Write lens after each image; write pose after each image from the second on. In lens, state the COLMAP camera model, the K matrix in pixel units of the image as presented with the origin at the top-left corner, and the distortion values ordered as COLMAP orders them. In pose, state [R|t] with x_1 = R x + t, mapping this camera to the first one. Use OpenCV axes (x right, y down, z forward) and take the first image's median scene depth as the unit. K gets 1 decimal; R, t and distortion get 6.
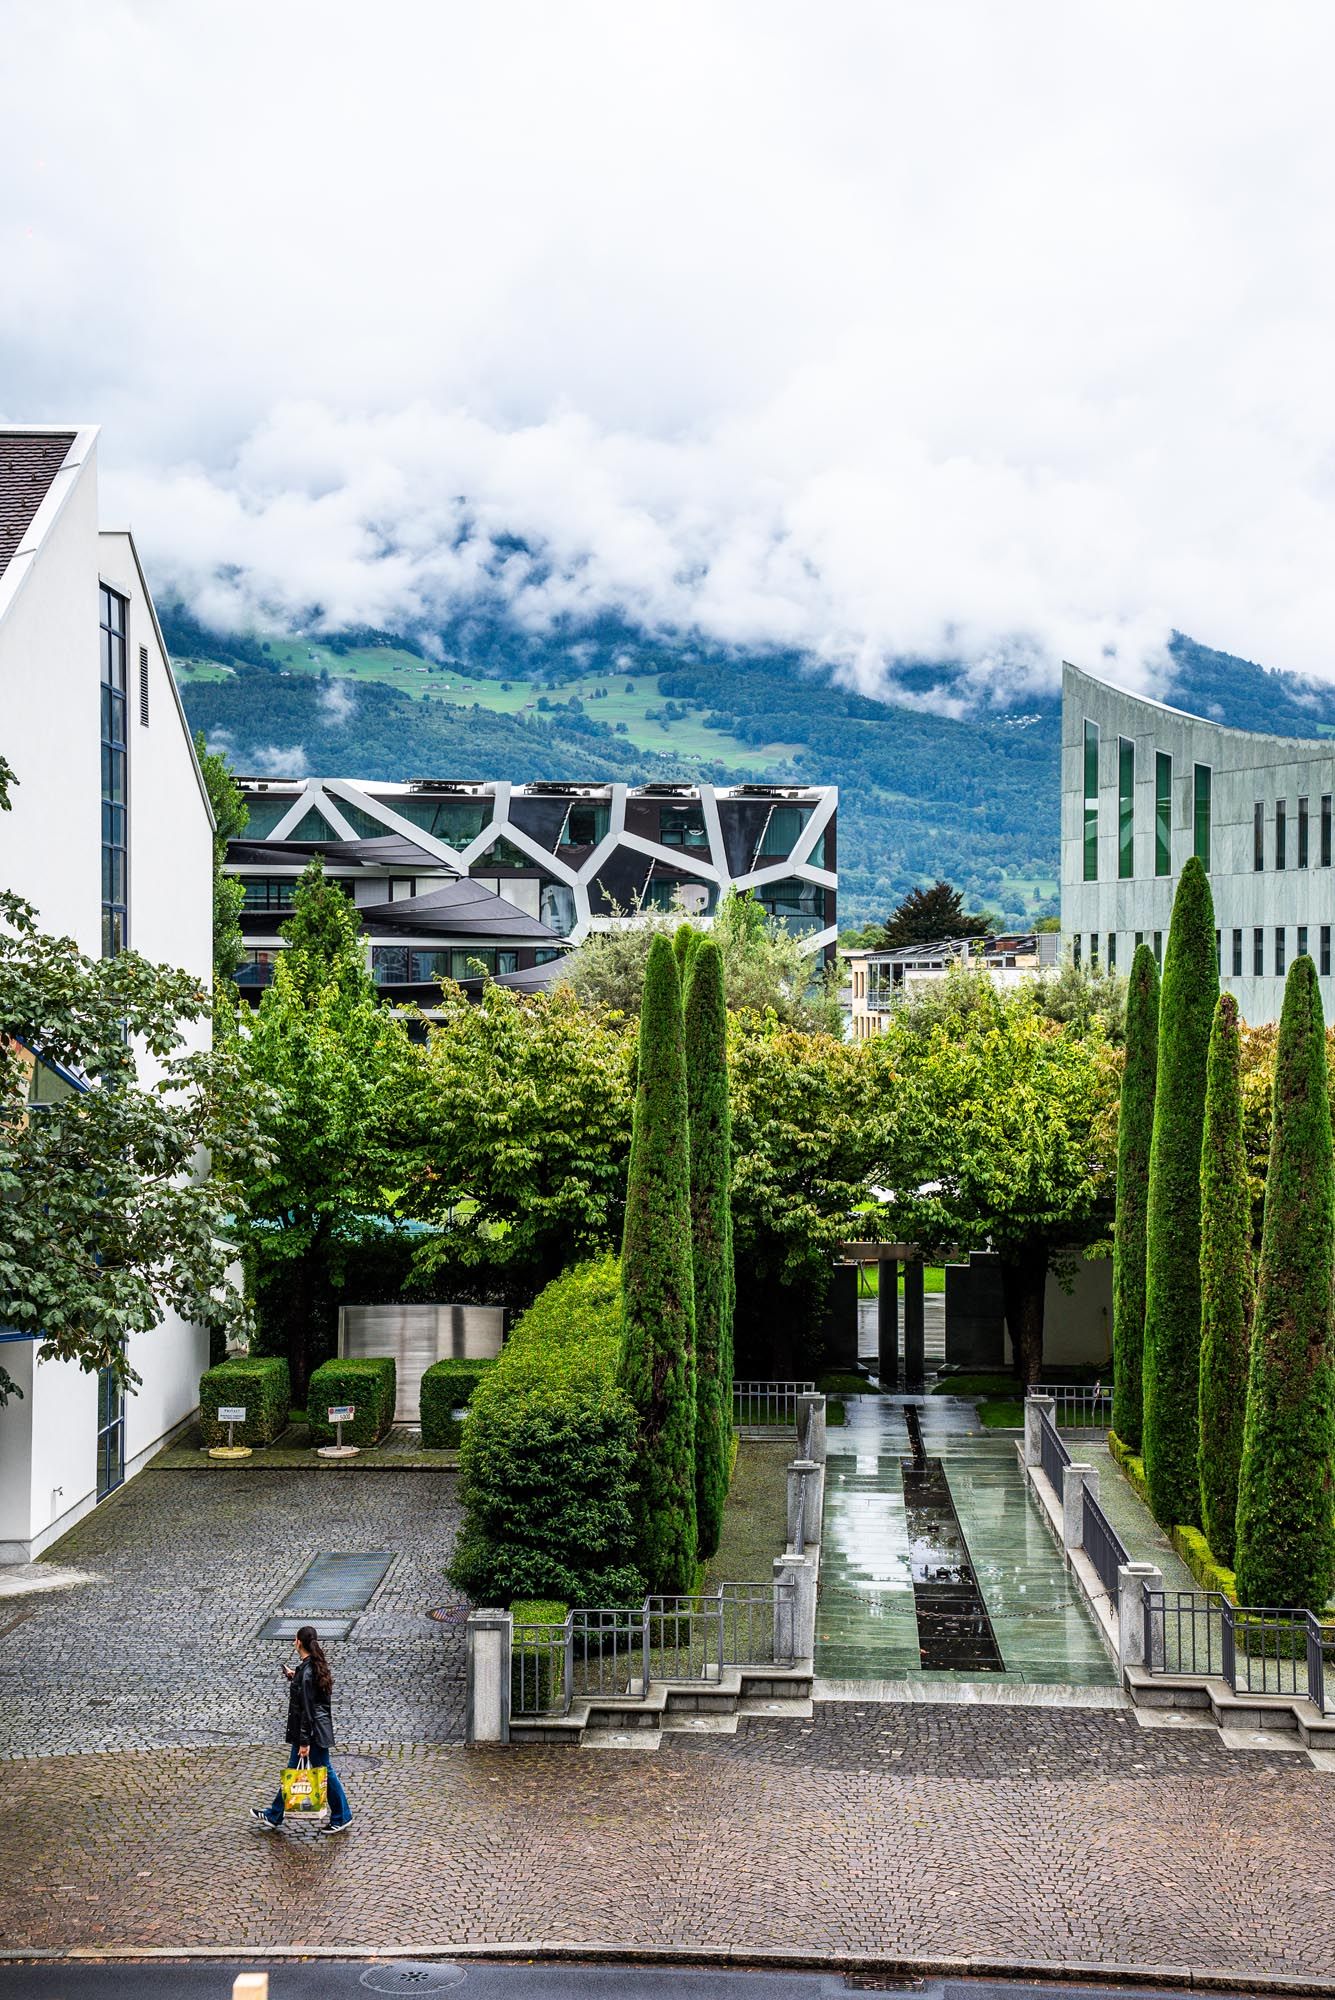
lens RADIAL K [[3134.9, 0, 666.8], [0, 3134.9, 1006.7], [0, 0, 1]] dist [0.277645, 0.000000]
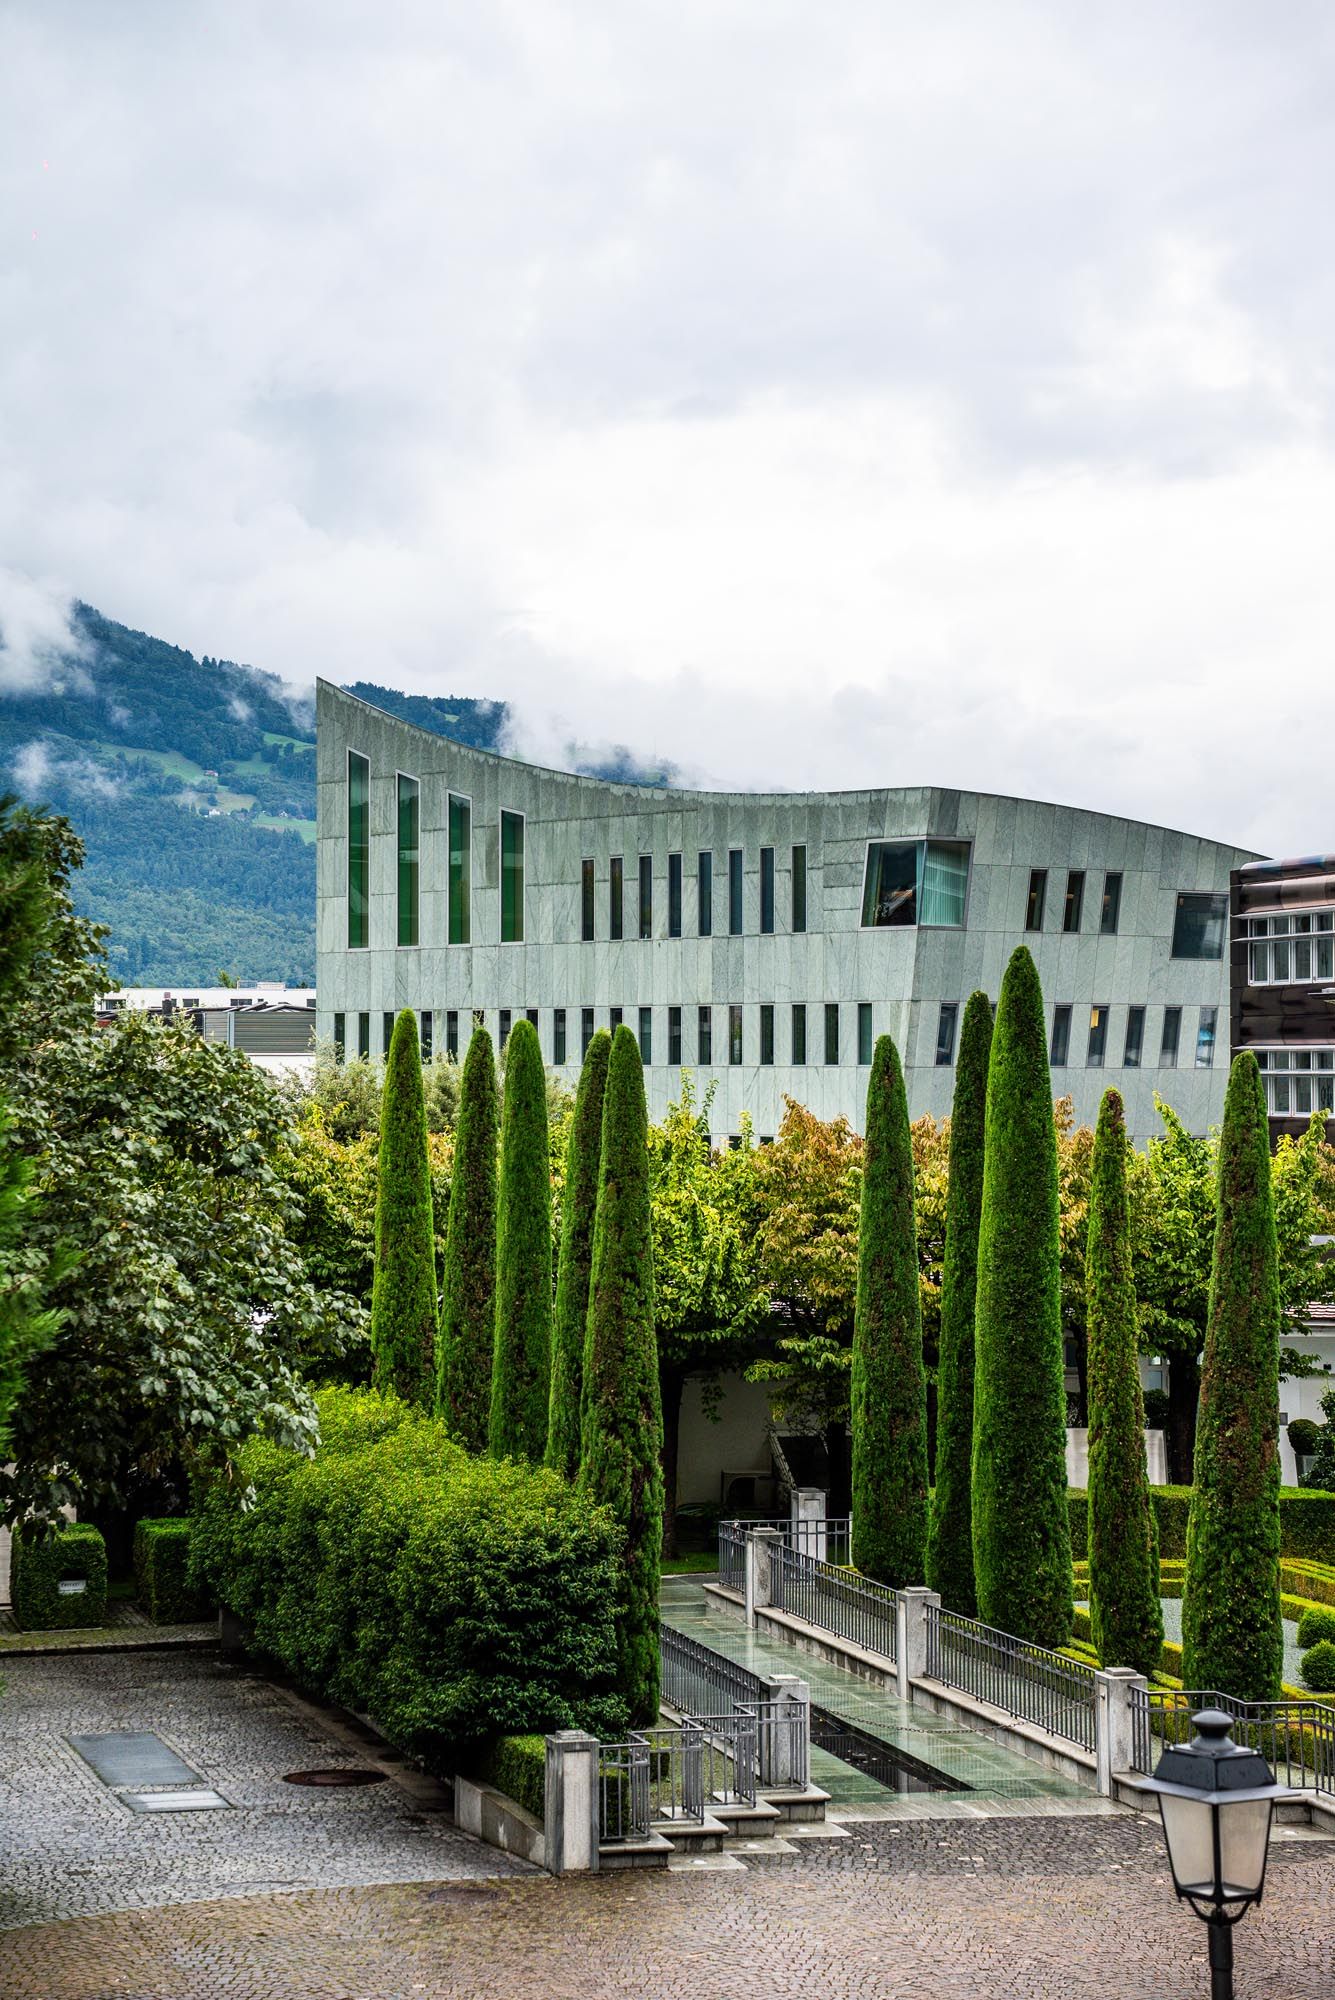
lens RADIAL K [[4299.5, 0, 668.0], [0, 4299.5, 989.6], [0, 0, 1]] dist [0.644384, 0.000000]
pose [[0.949727, 0.006970, 0.313001, -0.406280], [0.001201, 0.999664, -0.025903, -0.000216], [-0.313076, 0.024977, 0.949399, -0.252006]]
